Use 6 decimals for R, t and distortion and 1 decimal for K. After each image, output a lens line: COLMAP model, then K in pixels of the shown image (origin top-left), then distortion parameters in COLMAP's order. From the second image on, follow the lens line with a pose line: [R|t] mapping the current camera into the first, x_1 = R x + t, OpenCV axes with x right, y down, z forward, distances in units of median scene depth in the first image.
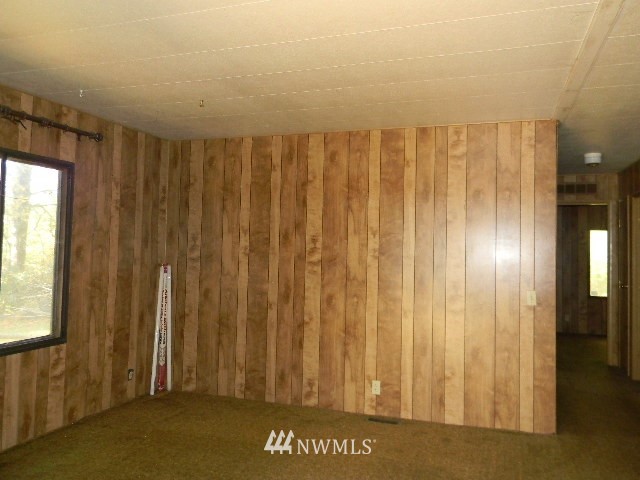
lens RADIAL K [[523.0, 0, 320.0], [0, 523.0, 240.0], [0, 0, 1]] dist [0.005627, -0.000350]
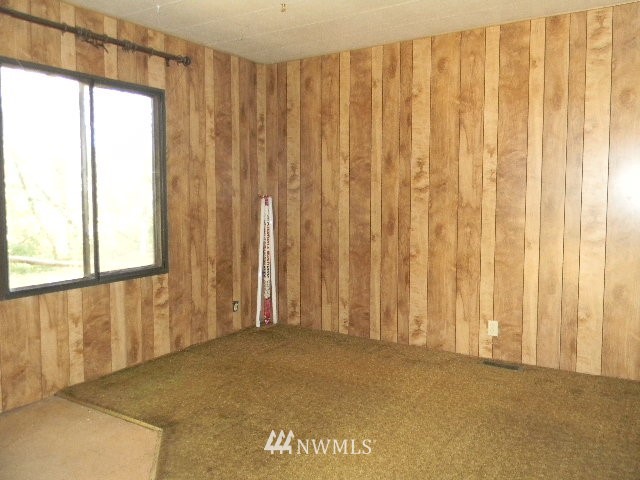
lens RADIAL K [[511.8, 0, 320.0], [0, 511.8, 240.0], [0, 0, 1]] dist [0.011310, -0.045401]
pose [[0.969131, -0.004447, -0.246505, 0.038079], [0.030217, 0.994442, 0.100856, 0.037822], [0.244686, -0.105191, 0.963879, 0.111486]]
